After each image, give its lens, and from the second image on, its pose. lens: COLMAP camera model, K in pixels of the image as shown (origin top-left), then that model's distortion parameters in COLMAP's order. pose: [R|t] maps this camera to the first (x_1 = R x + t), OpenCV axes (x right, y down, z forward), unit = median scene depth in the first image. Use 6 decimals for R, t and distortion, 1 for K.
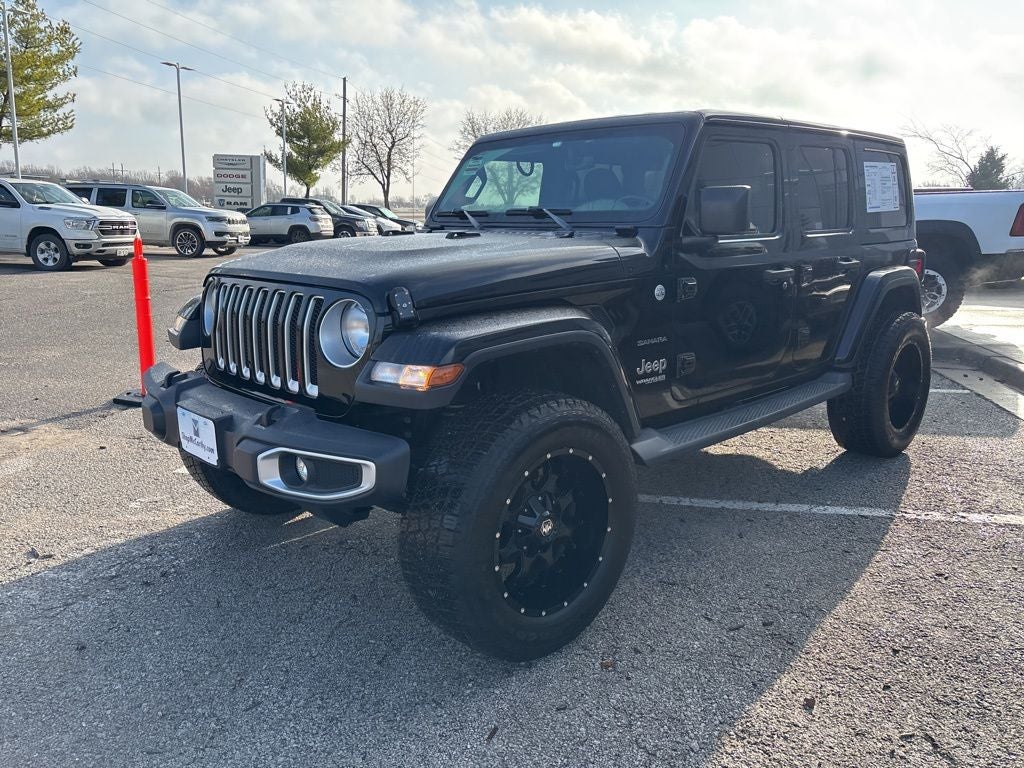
lens RADIAL K [[774.9, 0, 509.3], [0, 774.9, 374.7], [0, 0, 1]] dist [0.053488, -0.063881]
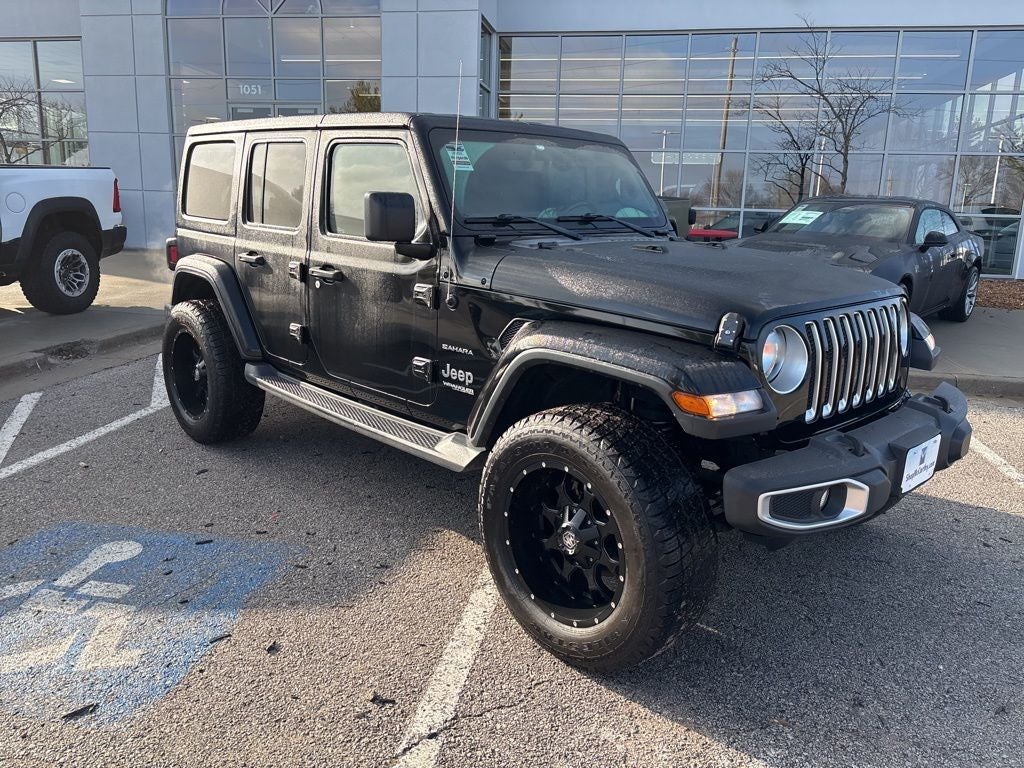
lens RADIAL K [[774.9, 0, 509.4], [0, 774.9, 385.4], [0, 0, 1]] dist [0.053488, -0.063881]
pose [[0.012022, -0.237454, 0.971324, -0.567500], [0.170695, 0.957624, 0.231992, -0.142256], [-0.985251, 0.163011, 0.052045, 0.607698]]
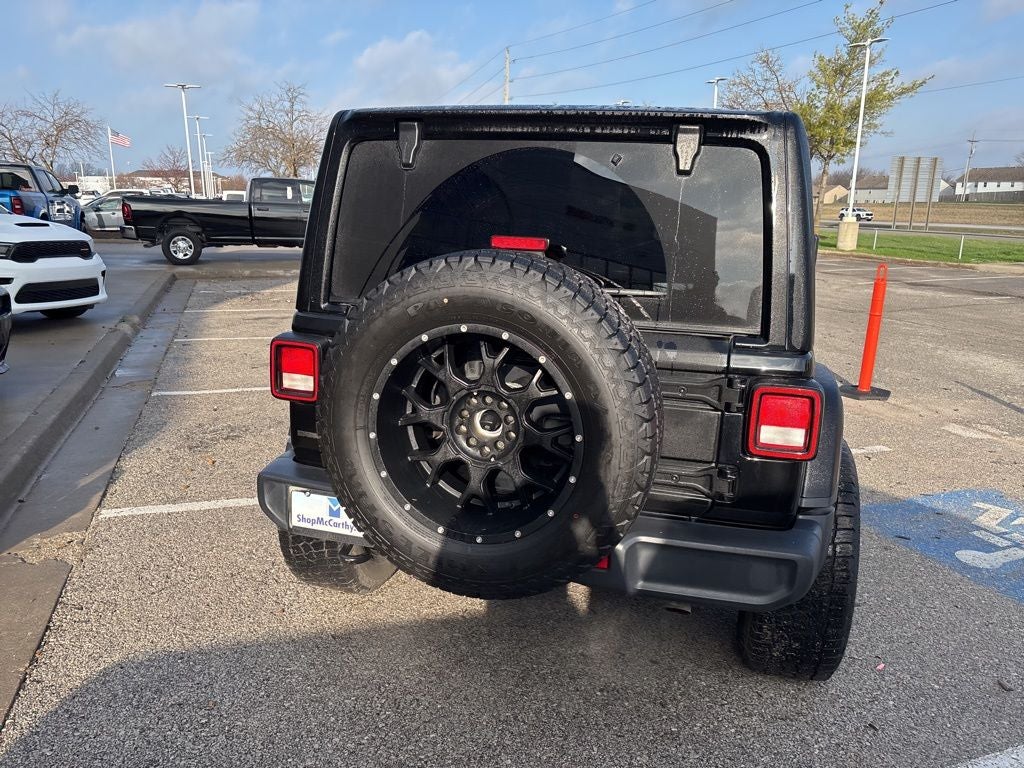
lens RADIAL K [[774.9, 0, 509.0], [0, 774.9, 390.1], [0, 0, 1]] dist [0.053488, -0.063881]
pose [[-0.869942, 0.081580, -0.486359, 0.510321], [-0.134735, 0.909383, 0.393535, -0.268426], [0.474391, 0.407882, -0.780119, 1.158631]]
